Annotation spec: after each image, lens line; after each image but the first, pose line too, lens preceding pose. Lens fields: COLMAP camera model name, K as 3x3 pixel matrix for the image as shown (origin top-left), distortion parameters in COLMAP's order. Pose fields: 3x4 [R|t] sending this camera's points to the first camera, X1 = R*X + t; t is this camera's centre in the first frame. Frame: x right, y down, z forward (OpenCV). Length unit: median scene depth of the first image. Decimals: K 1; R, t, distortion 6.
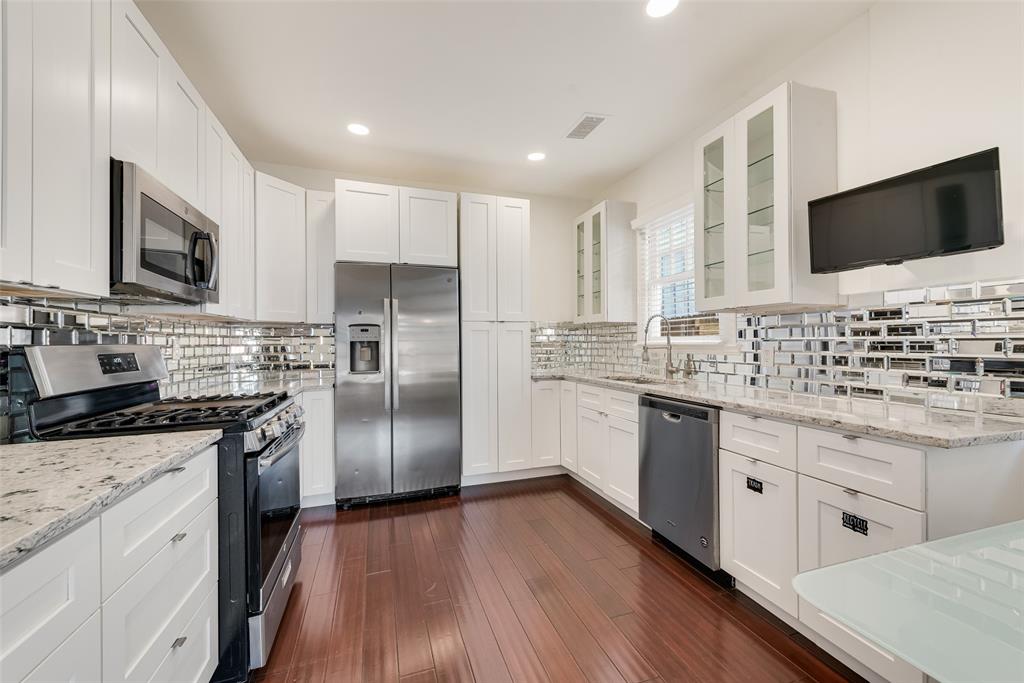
lens RADIAL K [[405.3, 0, 513.6], [0, 405.3, 339.1], [0, 0, 1]] dist [0.007248, -0.000309]
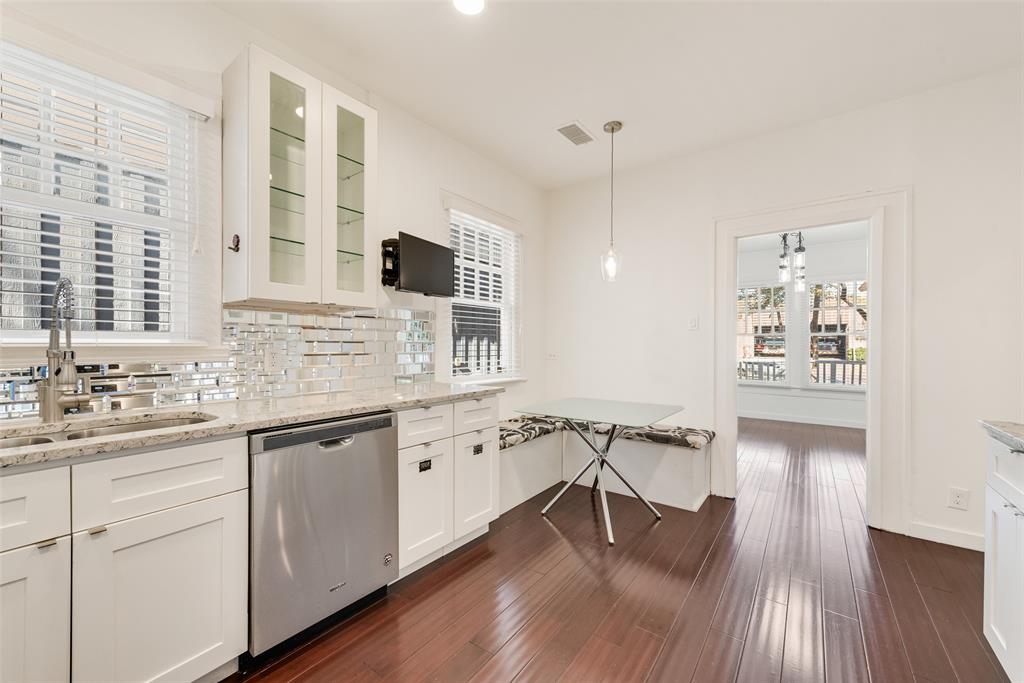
lens RADIAL K [[405.3, 0, 484.5], [0, 405.3, 346.9], [0, 0, 1]] dist [0.007248, -0.000309]
pose [[-0.529390, -0.002690, 0.848374, -0.306627], [-0.004796, 0.999988, 0.000177, 0.011494], [-0.848365, -0.003975, -0.529397, 0.937416]]
